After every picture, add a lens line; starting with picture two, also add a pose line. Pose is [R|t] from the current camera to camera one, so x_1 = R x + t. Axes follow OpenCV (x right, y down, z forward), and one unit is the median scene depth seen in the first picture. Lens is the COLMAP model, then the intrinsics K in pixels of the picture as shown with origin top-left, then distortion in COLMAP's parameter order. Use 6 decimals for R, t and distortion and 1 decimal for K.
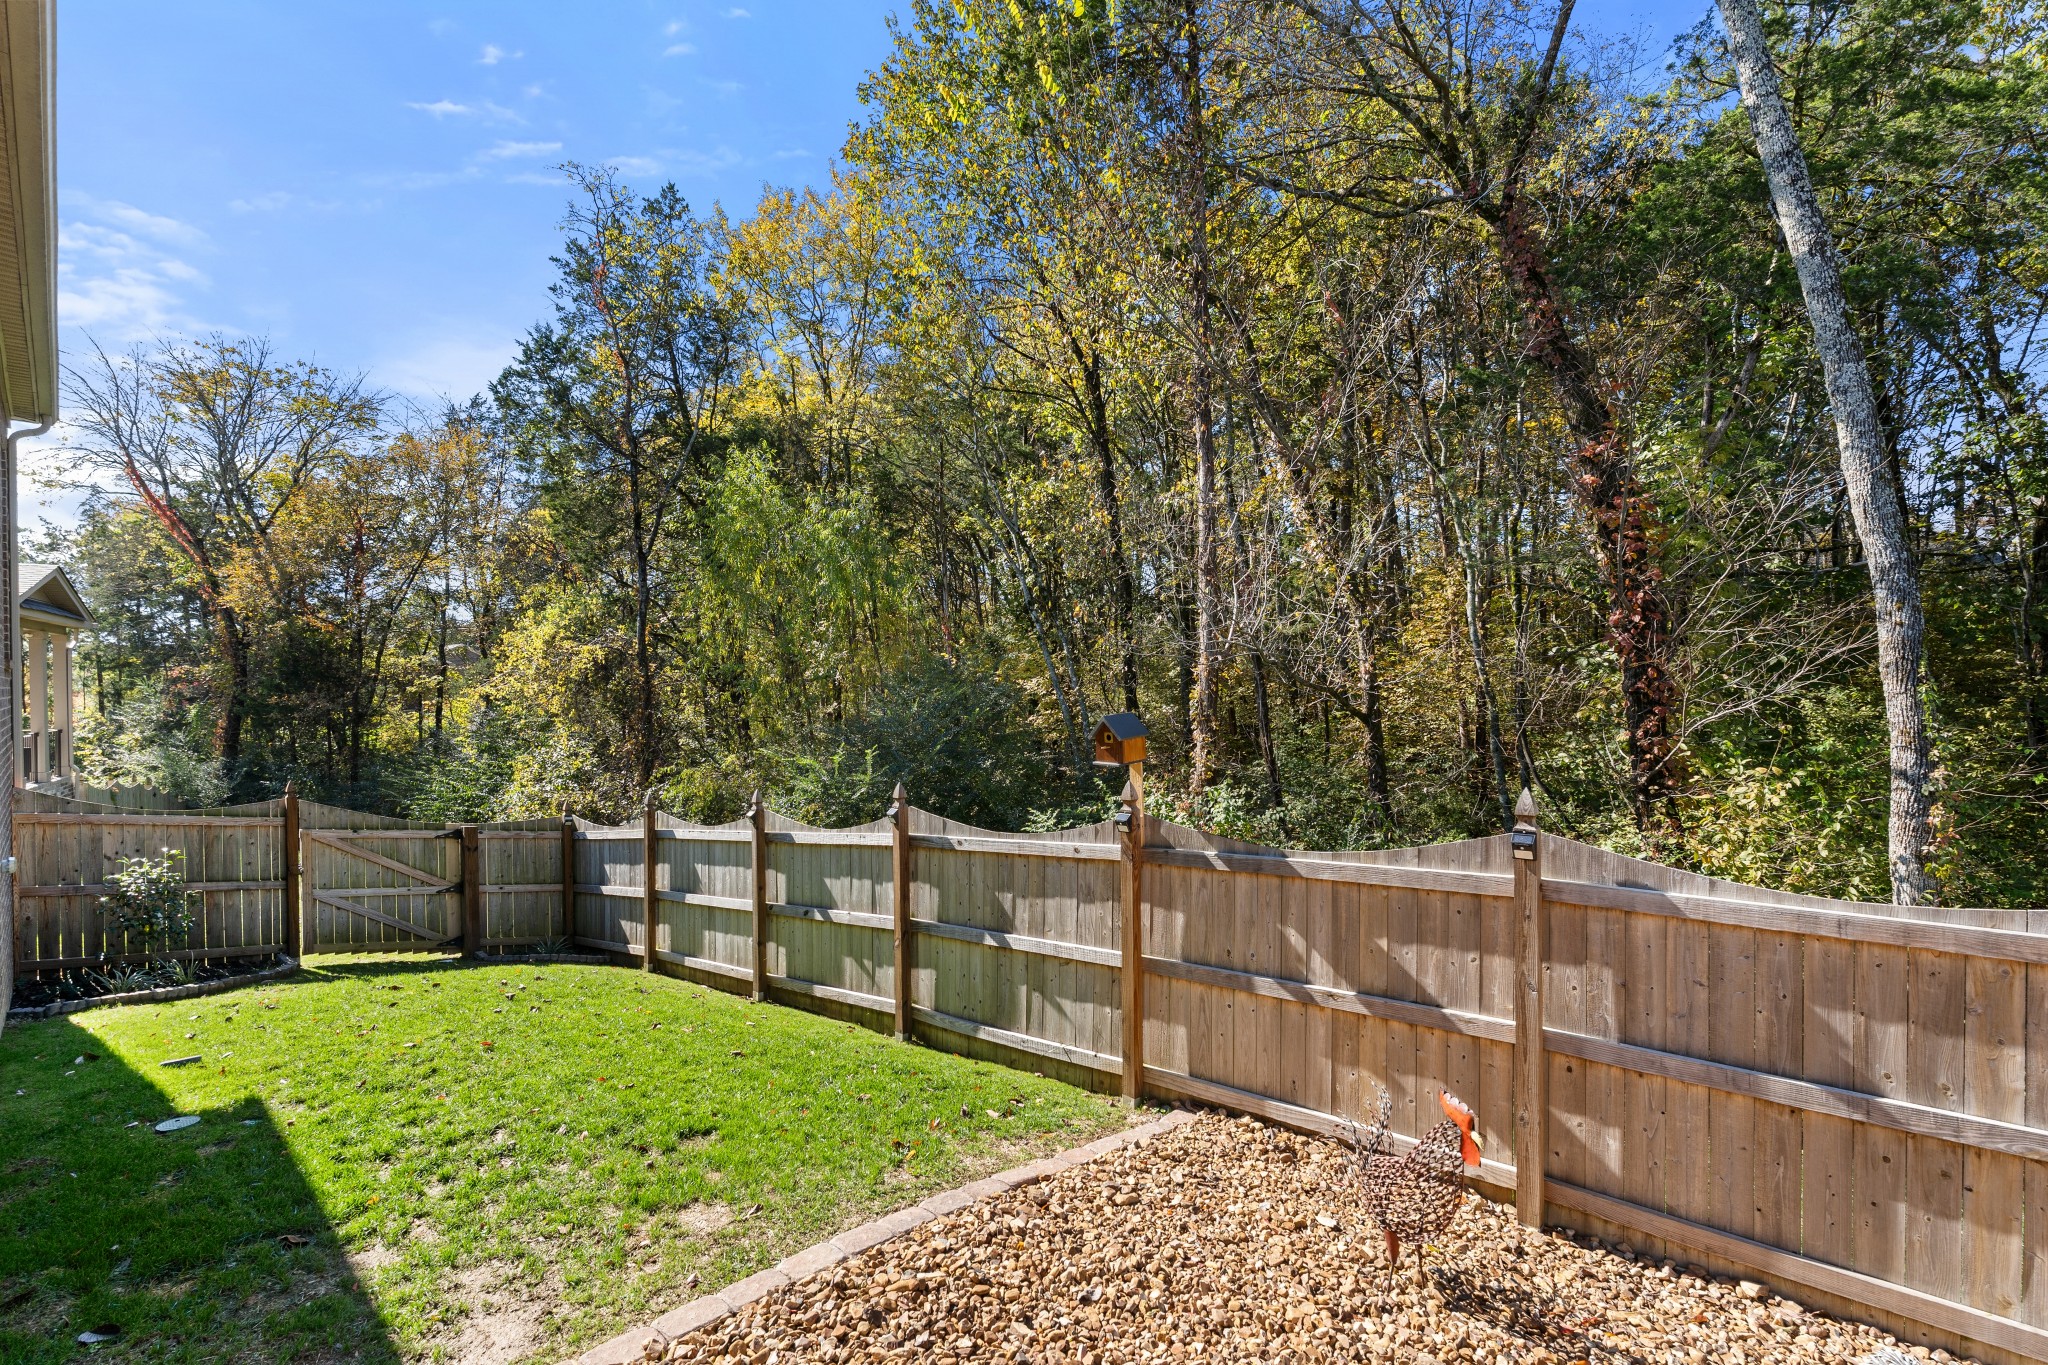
lens RADIAL K [[912.1, 0, 1030.6], [0, 912.1, 703.6], [0, 0, 1]] dist [-0.004304, -0.000813]
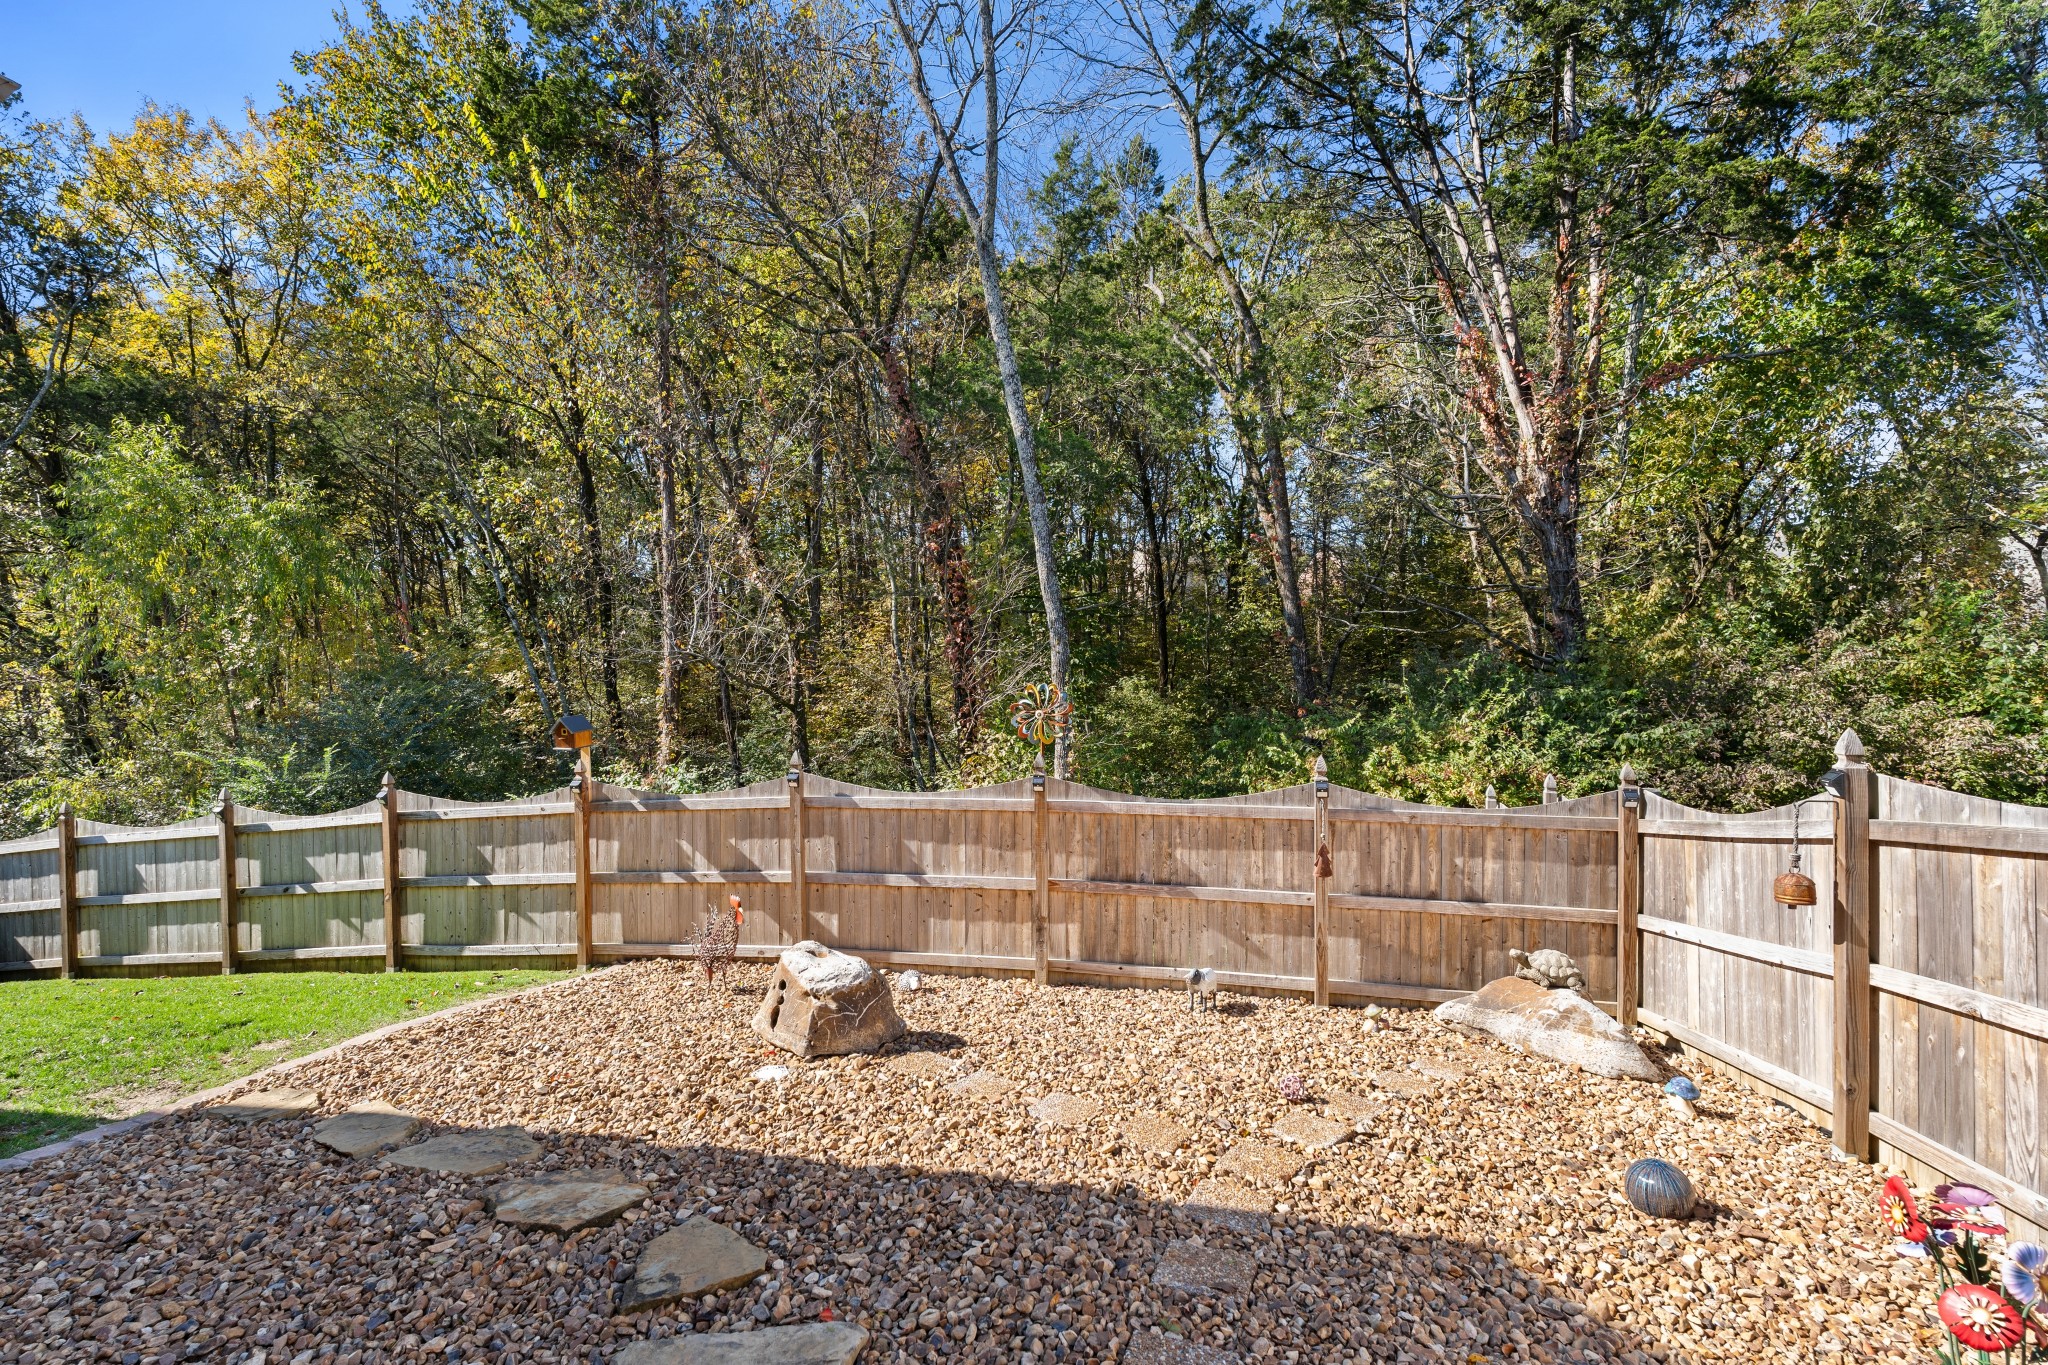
lens RADIAL K [[912.1, 0, 1028.8], [0, 912.1, 682.4], [0, 0, 1]] dist [-0.004304, -0.000813]
pose [[0.867418, -0.009055, 0.497497, 0.001642], [0.011039, 0.999939, -0.001048, -0.026256], [-0.497457, 0.006401, 0.867465, -0.536010]]
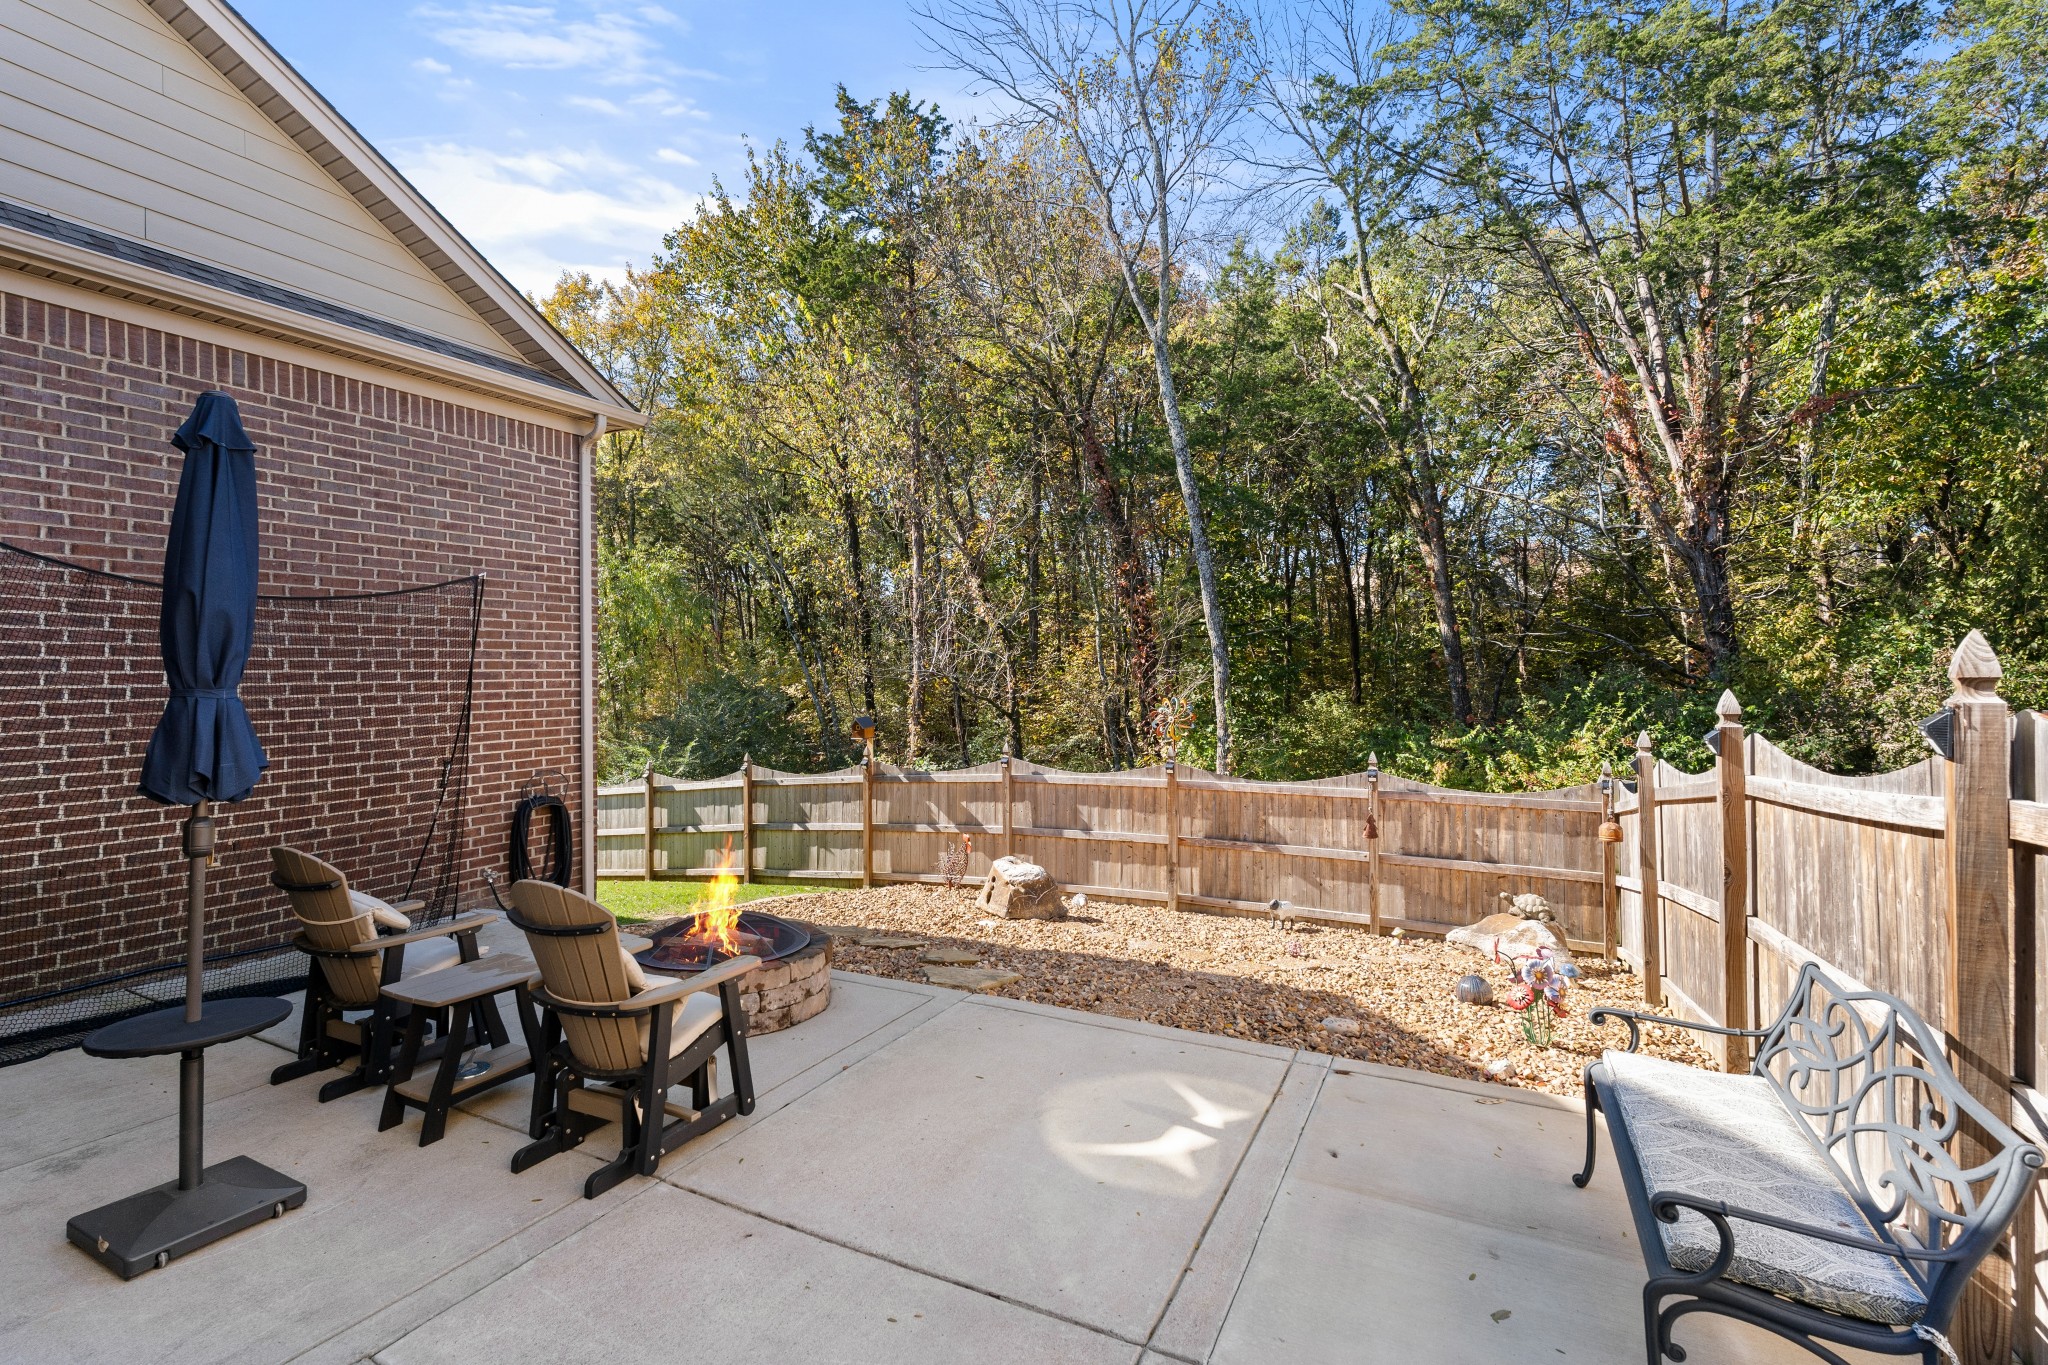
lens RADIAL K [[912.1, 0, 1015.8], [0, 912.1, 658.0], [0, 0, 1]] dist [-0.004304, -0.000813]
pose [[0.964822, 0.008977, 0.262749, -0.101677], [0.002709, 0.999024, -0.044082, -0.025379], [-0.262888, 0.043243, 0.963857, -0.992943]]
